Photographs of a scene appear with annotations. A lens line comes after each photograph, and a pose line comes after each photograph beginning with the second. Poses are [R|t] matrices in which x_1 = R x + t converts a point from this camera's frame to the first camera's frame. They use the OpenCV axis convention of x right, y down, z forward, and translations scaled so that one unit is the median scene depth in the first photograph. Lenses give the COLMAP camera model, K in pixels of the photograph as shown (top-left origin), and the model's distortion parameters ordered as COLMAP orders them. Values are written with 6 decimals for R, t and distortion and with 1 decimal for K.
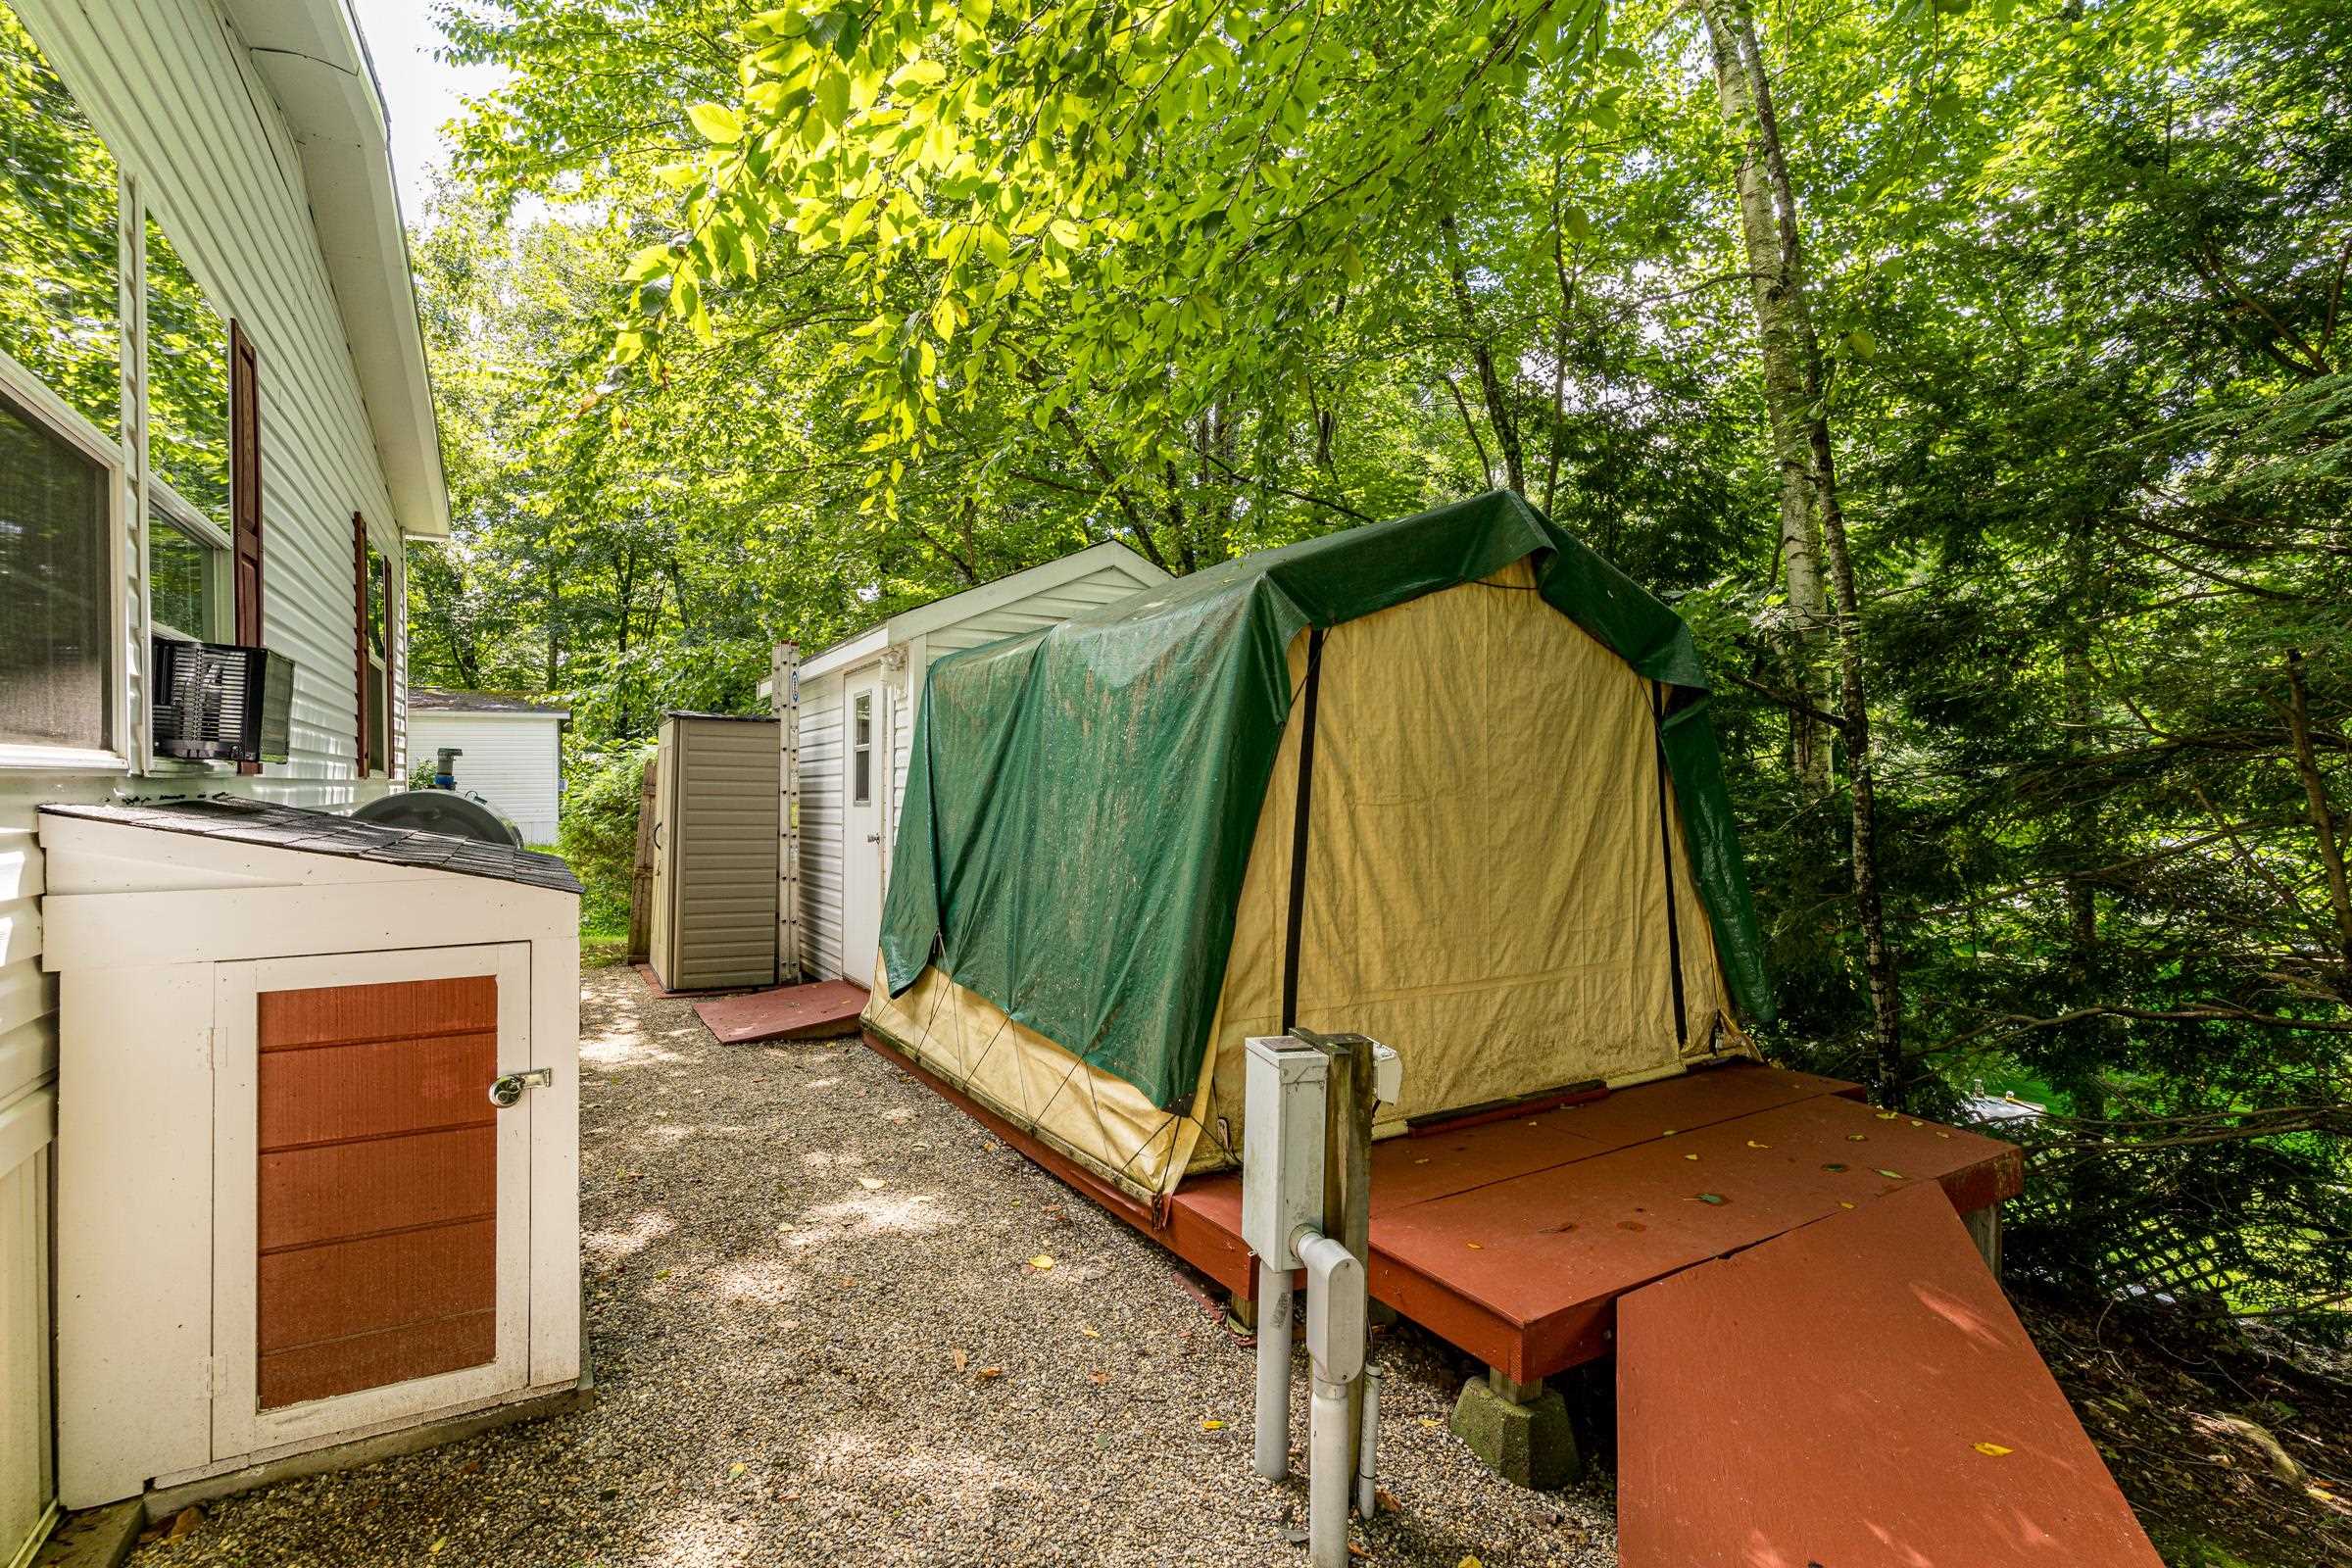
lens RADIAL K [[1120.7, 0, 1165.1], [0, 1120.7, 783.7], [0, 0, 1]] dist [0.002141, -0.001180]
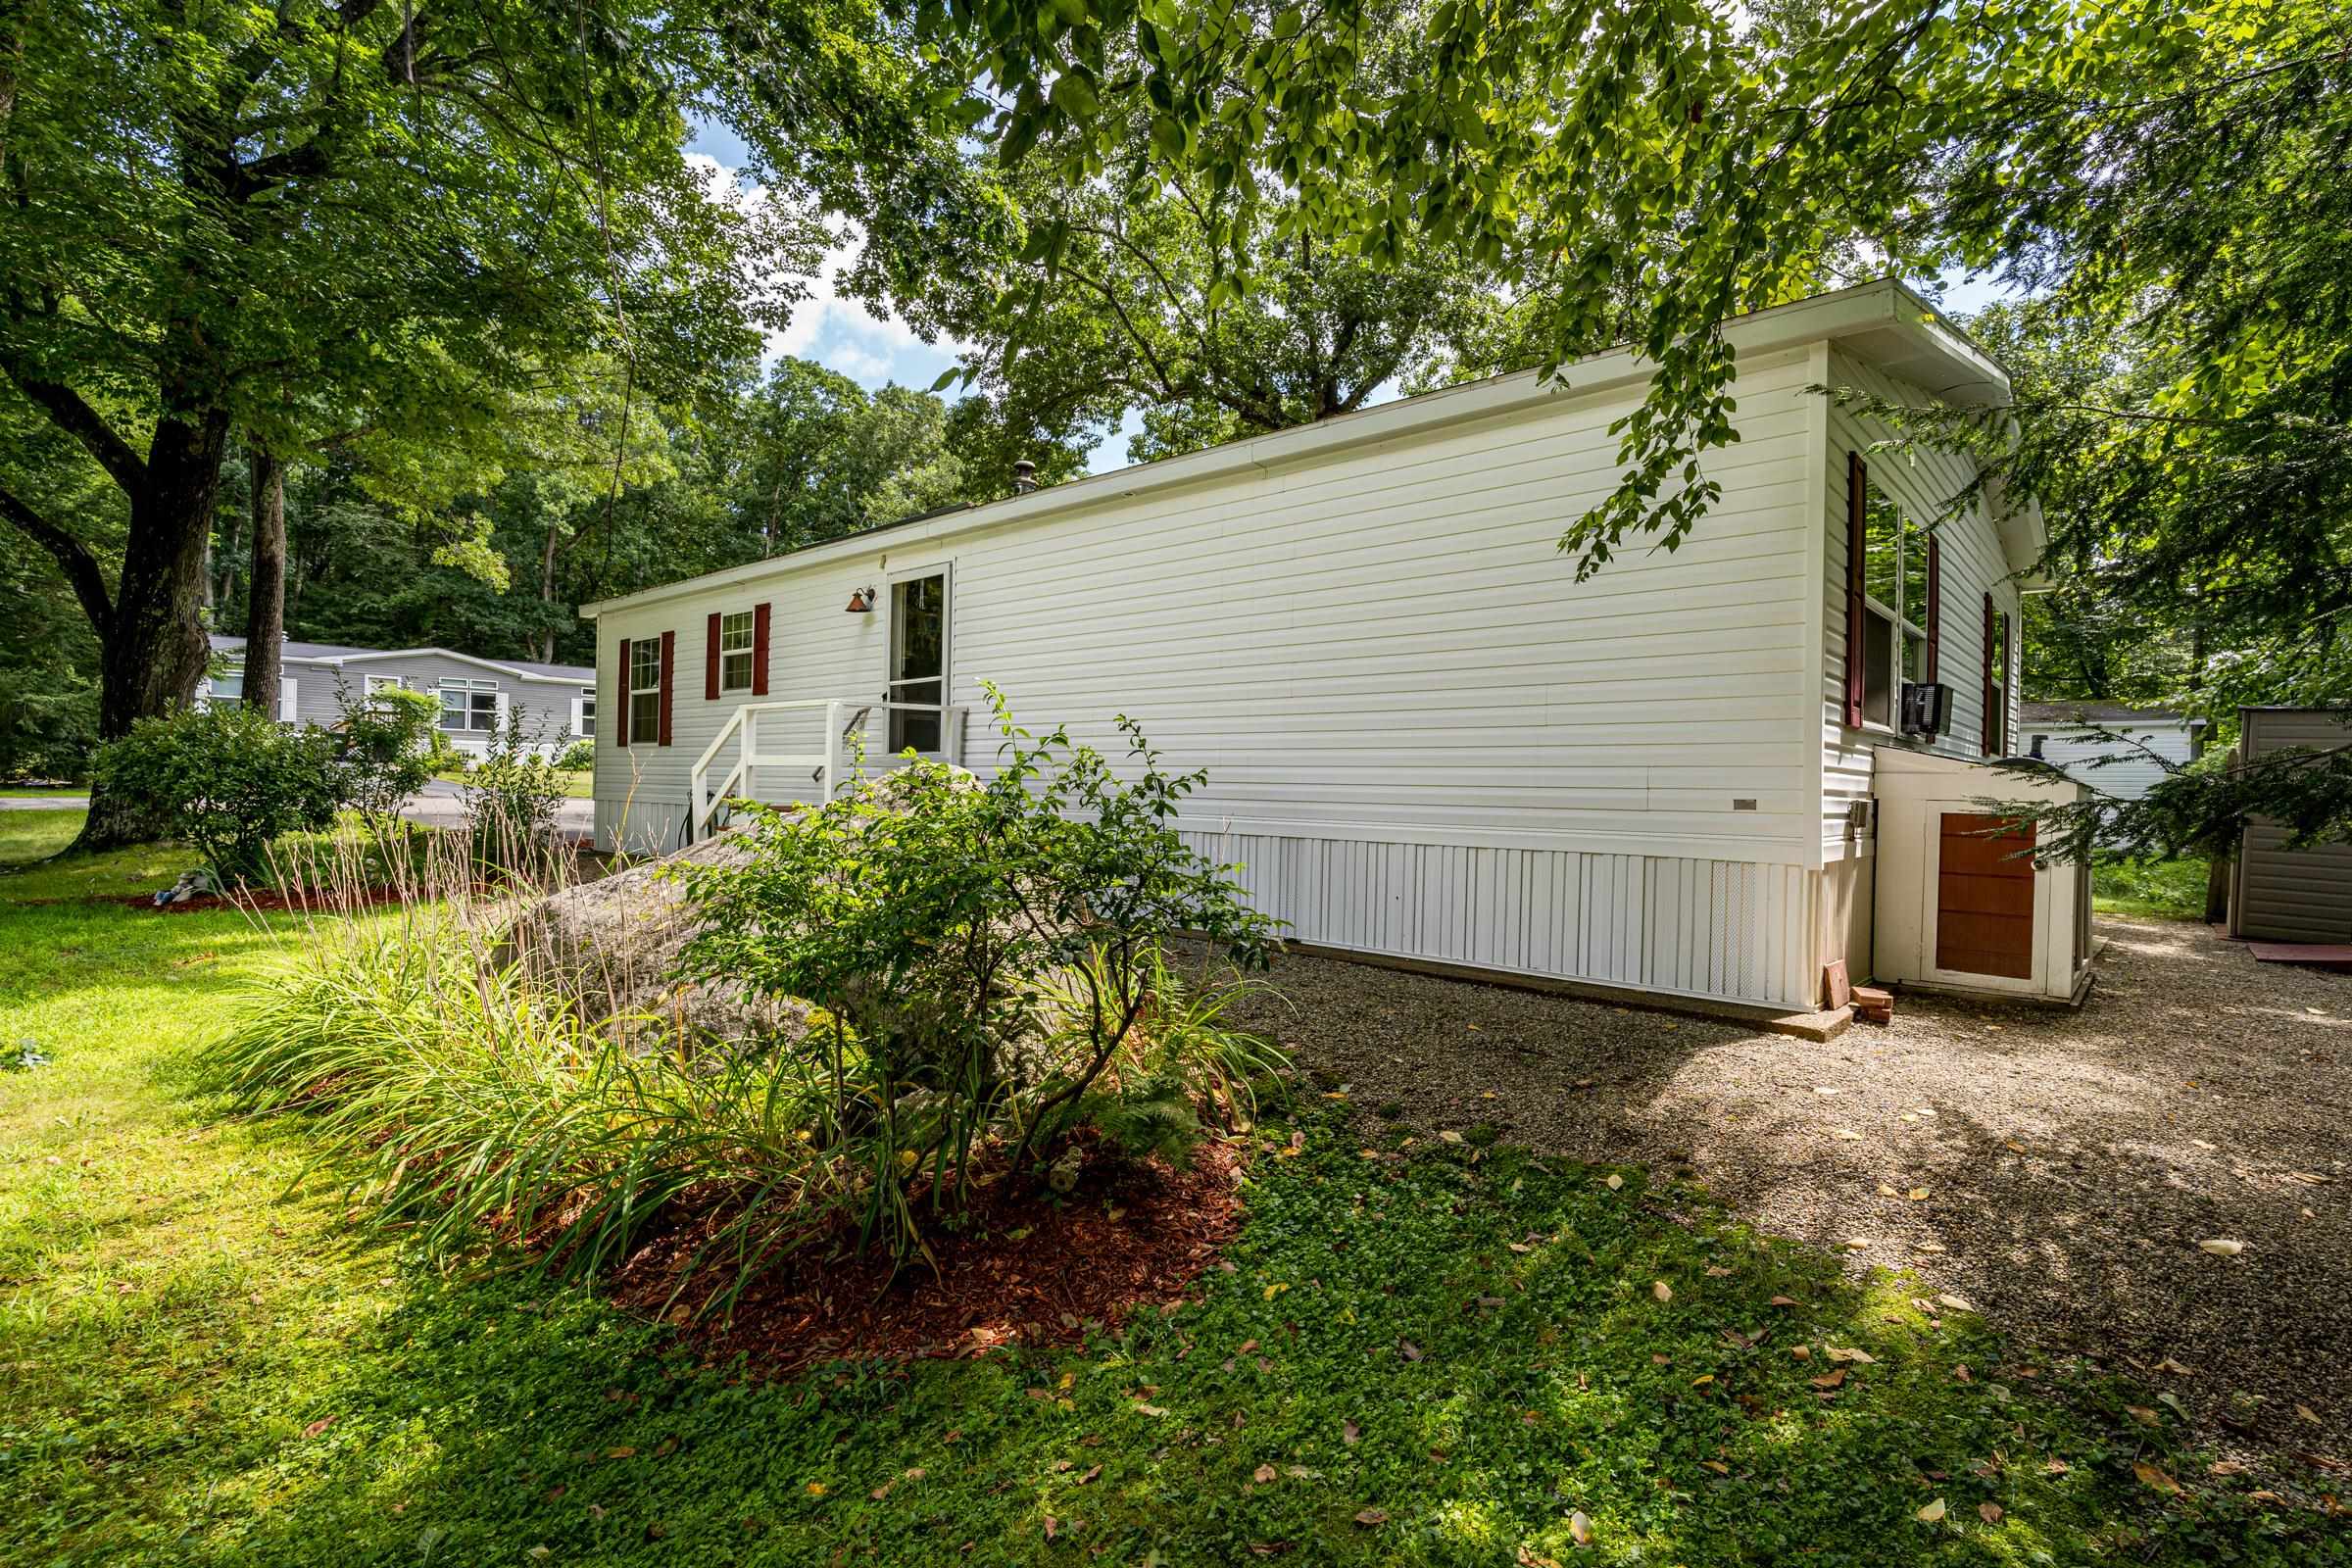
lens RADIAL K [[1120.7, 0, 1168.1], [0, 1120.7, 781.6], [0, 0, 1]] dist [0.002141, -0.001180]
pose [[0.312090, 0.012202, -0.949974, 0.718607], [-0.029187, 0.999569, 0.003251, 0.095374], [0.949604, 0.026712, 0.312312, -0.986832]]
